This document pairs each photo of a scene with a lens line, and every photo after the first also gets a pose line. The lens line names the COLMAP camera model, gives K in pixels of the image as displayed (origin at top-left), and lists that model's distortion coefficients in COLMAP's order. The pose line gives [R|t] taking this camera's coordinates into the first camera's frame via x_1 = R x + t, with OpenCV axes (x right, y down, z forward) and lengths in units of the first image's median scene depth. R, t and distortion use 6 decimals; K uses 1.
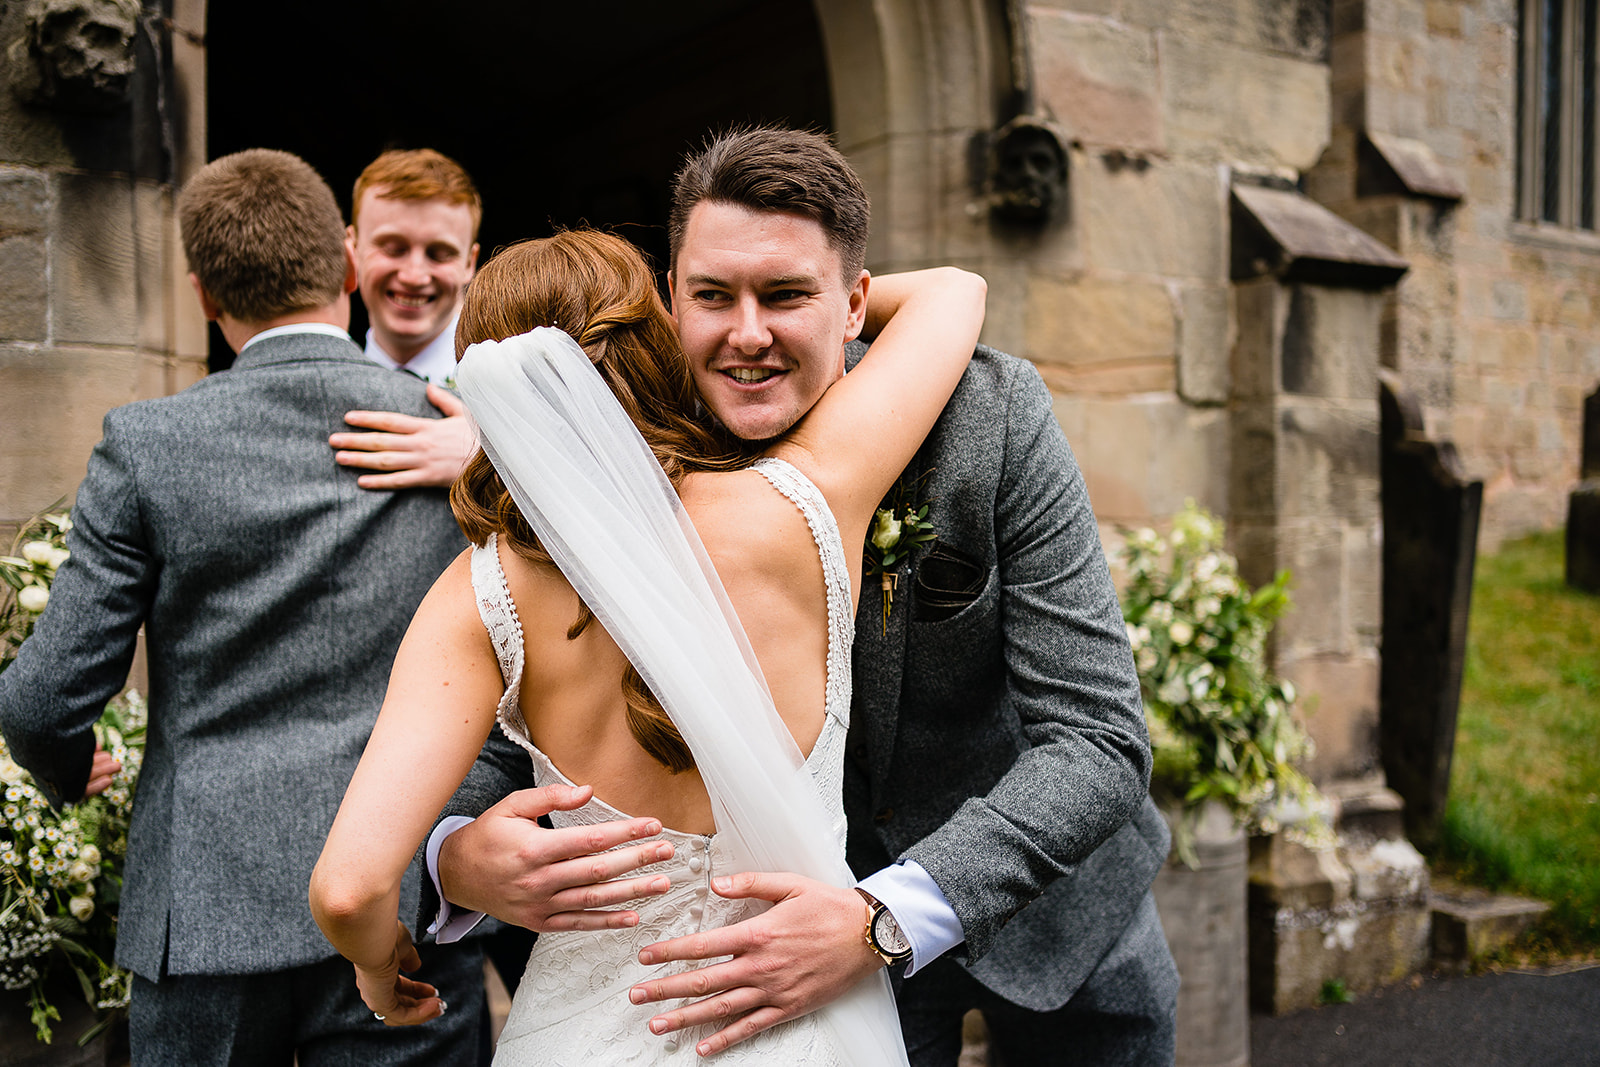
lens RADIAL K [[1656.6, 0, 769.4], [0, 1656.6, 448.8], [0, 0, 1]] dist [-0.015487, 0.000000]
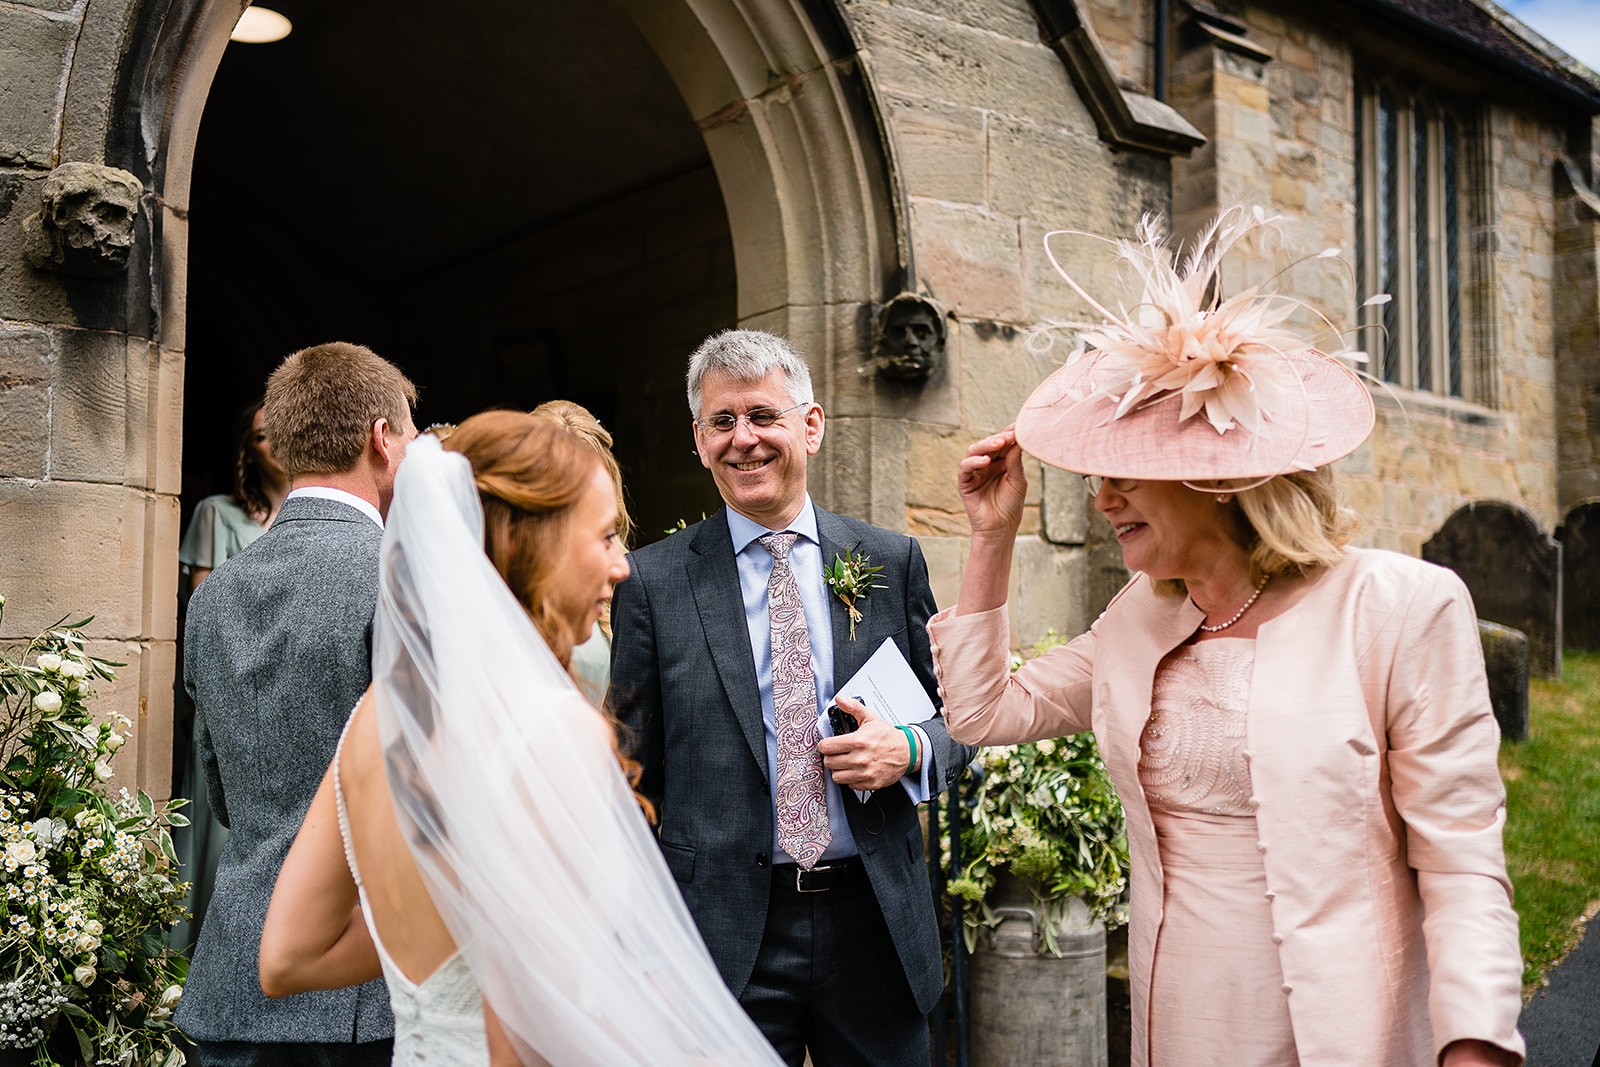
lens RADIAL K [[1656.6, 0, 745.7], [0, 1656.6, 455.9], [0, 0, 1]] dist [-0.015487, 0.000000]
pose [[0.998285, 0.011152, 0.057462, -0.022513], [-0.006198, 0.996303, -0.085682, 0.012139], [-0.058205, 0.085179, 0.994664, -0.128758]]
